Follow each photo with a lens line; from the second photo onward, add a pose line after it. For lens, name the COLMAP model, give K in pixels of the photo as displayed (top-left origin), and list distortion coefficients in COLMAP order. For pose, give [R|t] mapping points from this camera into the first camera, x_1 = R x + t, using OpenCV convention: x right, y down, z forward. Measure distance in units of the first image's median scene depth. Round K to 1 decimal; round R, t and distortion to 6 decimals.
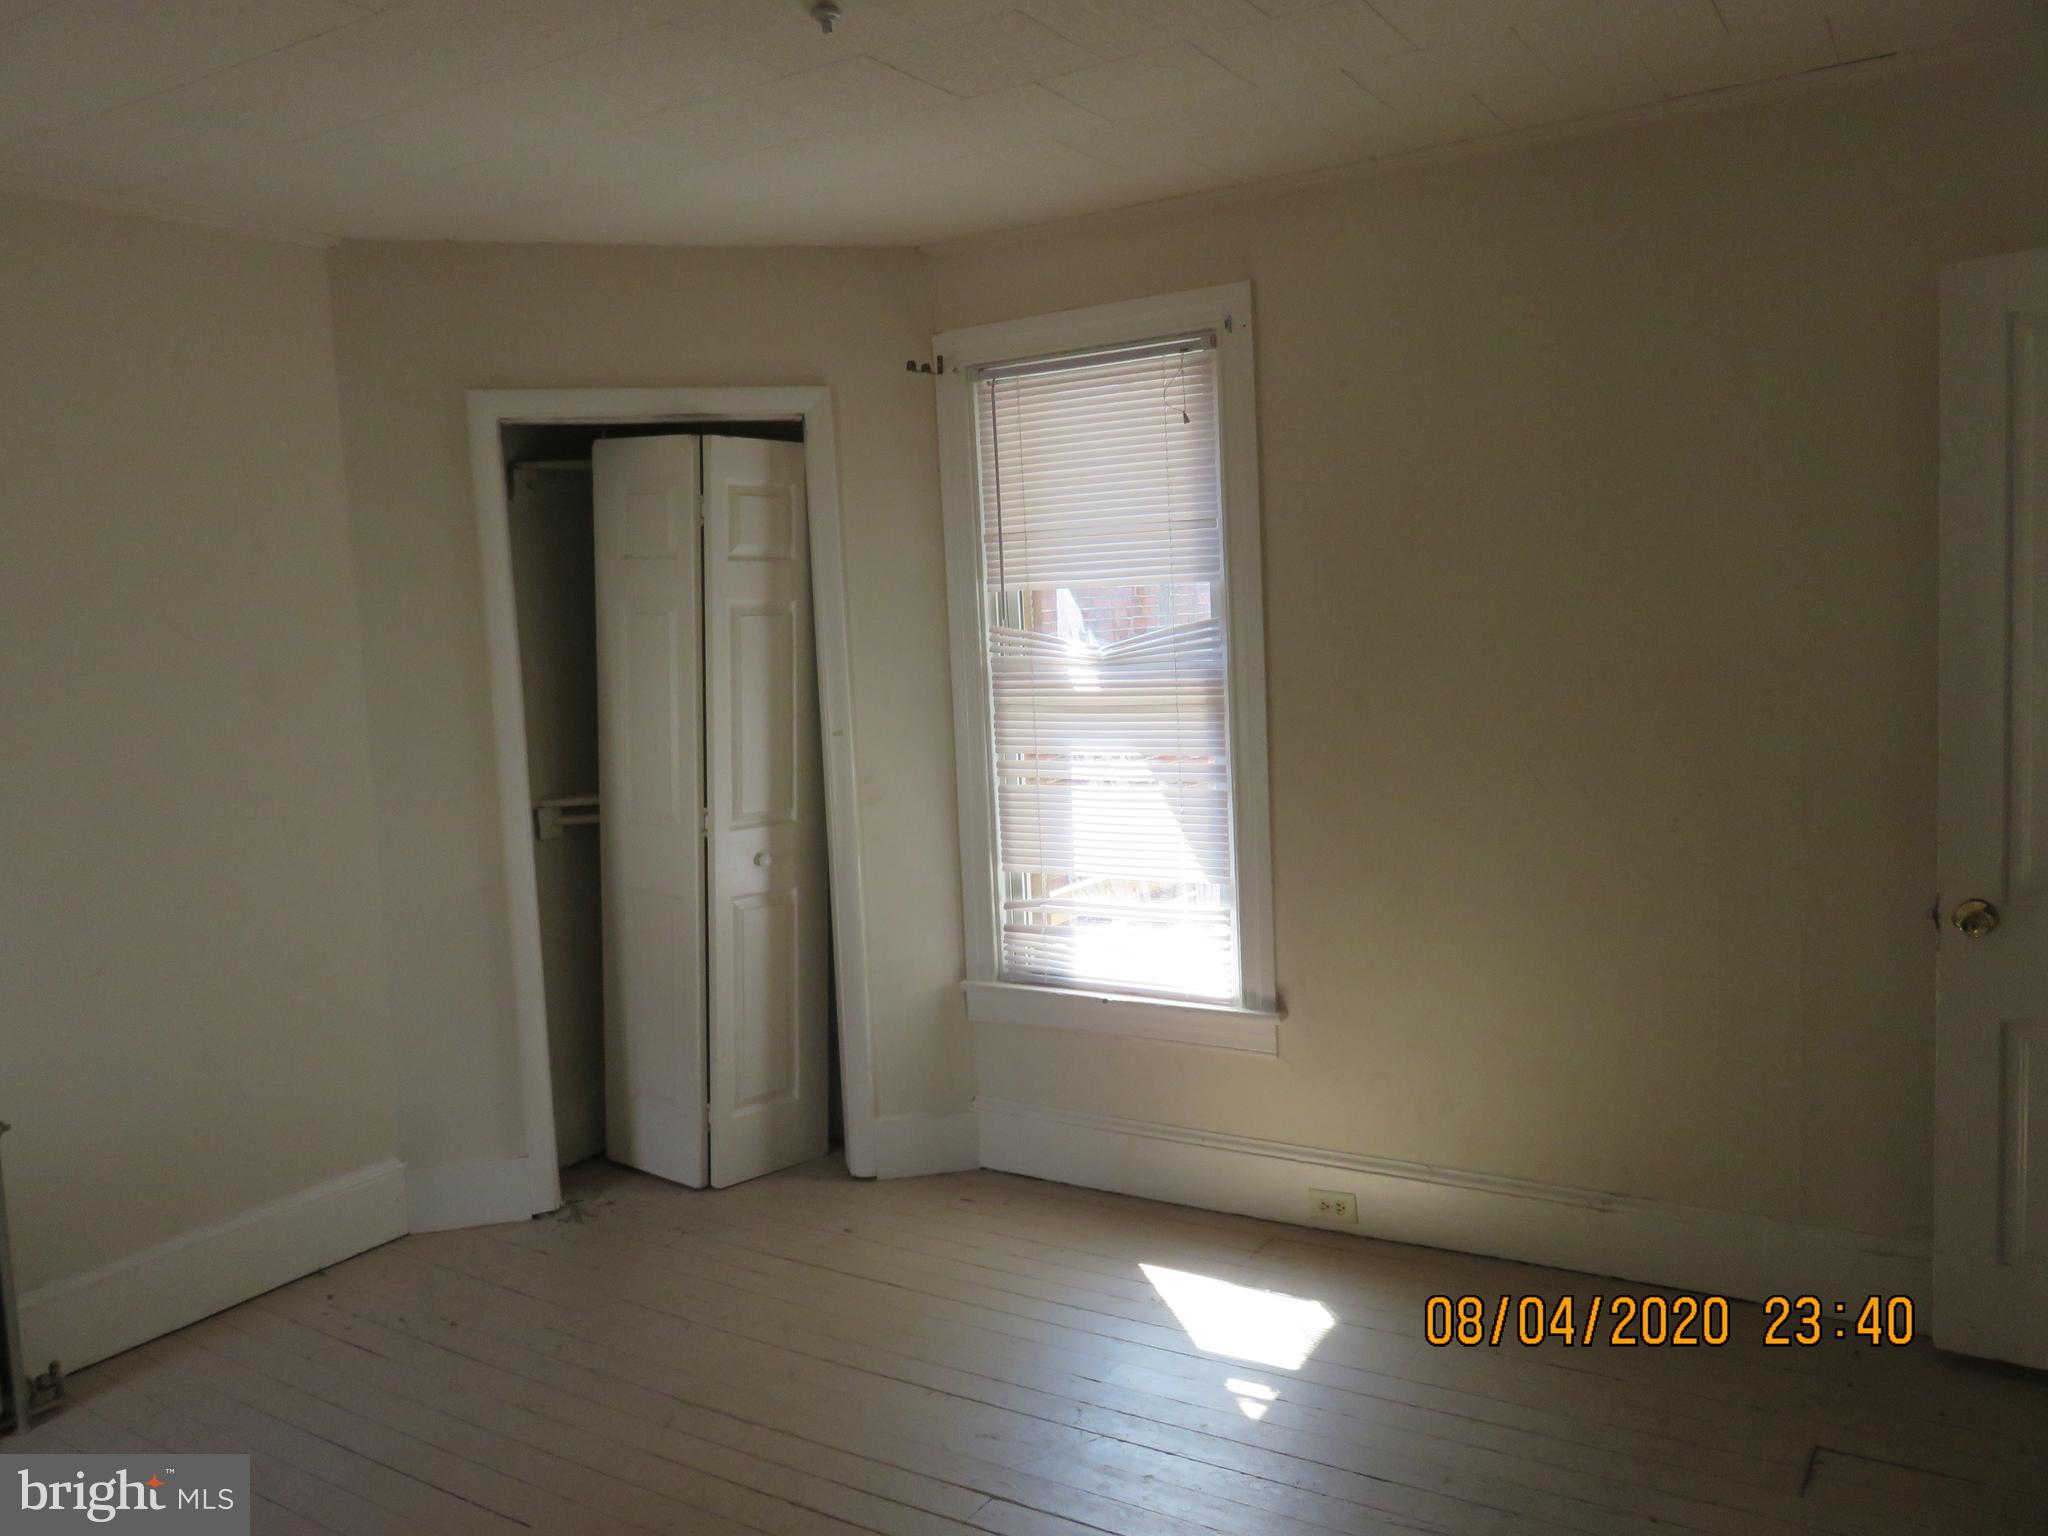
lens RADIAL K [[1553.6, 0, 1021.8], [0, 1553.6, 776.1], [0, 0, 1]] dist [0.006158, 0.000308]
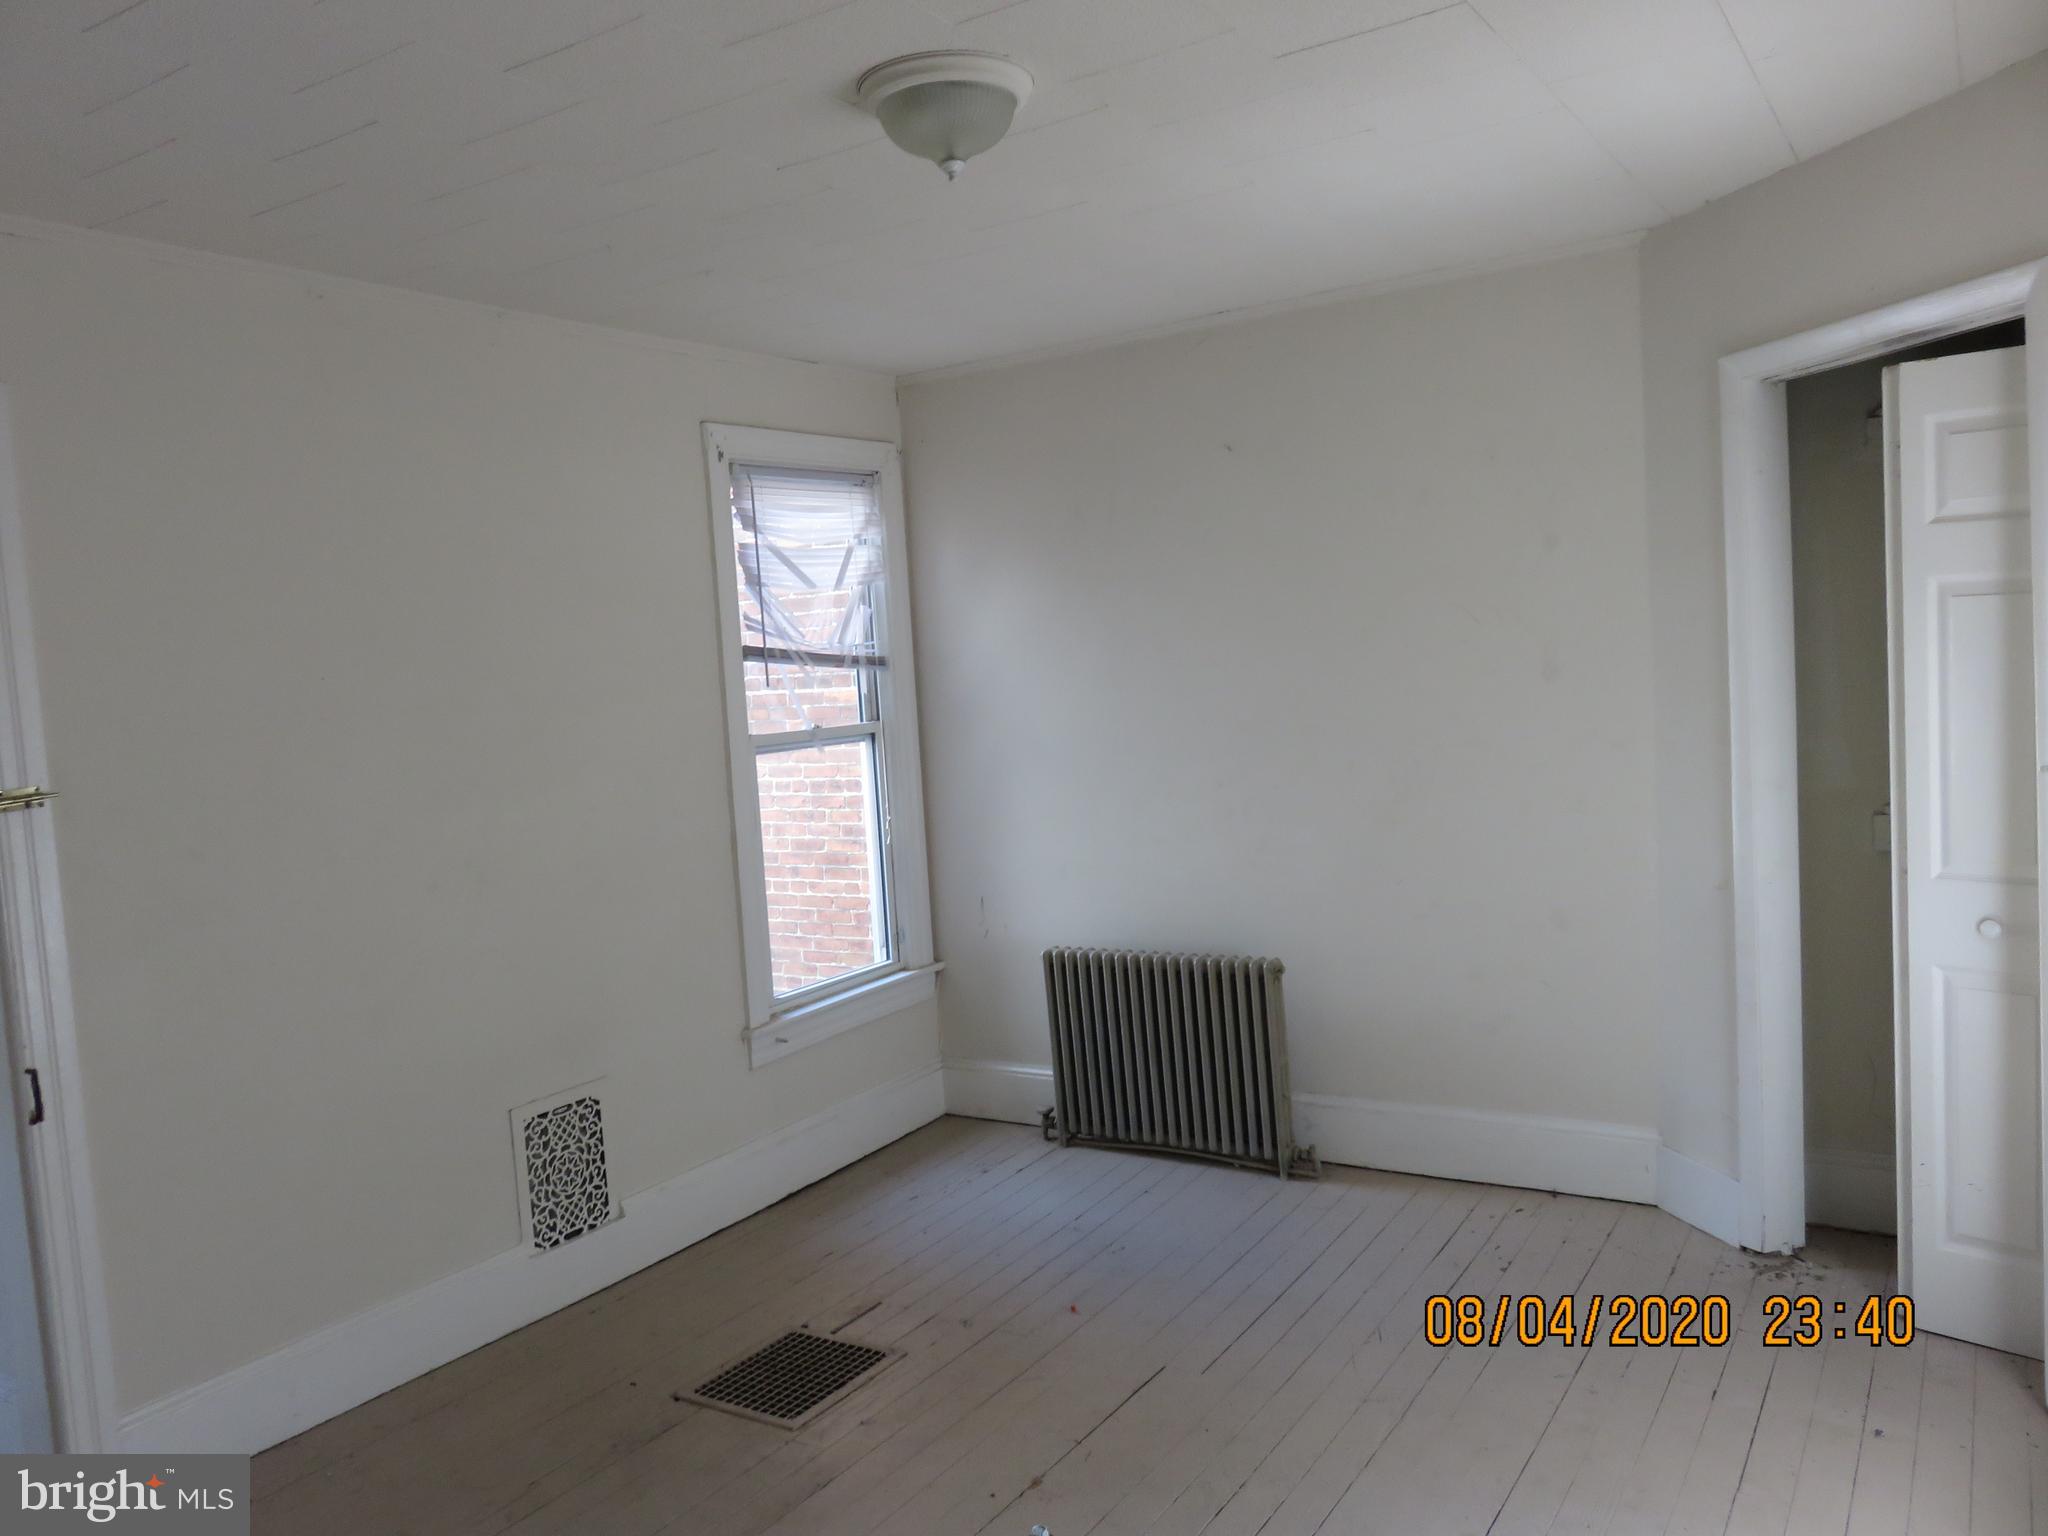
lens RADIAL K [[1553.6, 0, 1021.8], [0, 1553.6, 776.1], [0, 0, 1]] dist [0.006158, 0.000308]
pose [[0.003196, 0.123792, -0.992303, 0.573997], [-0.040424, 0.991513, 0.123563, -0.092781], [0.999177, 0.039718, 0.008173, 0.557465]]
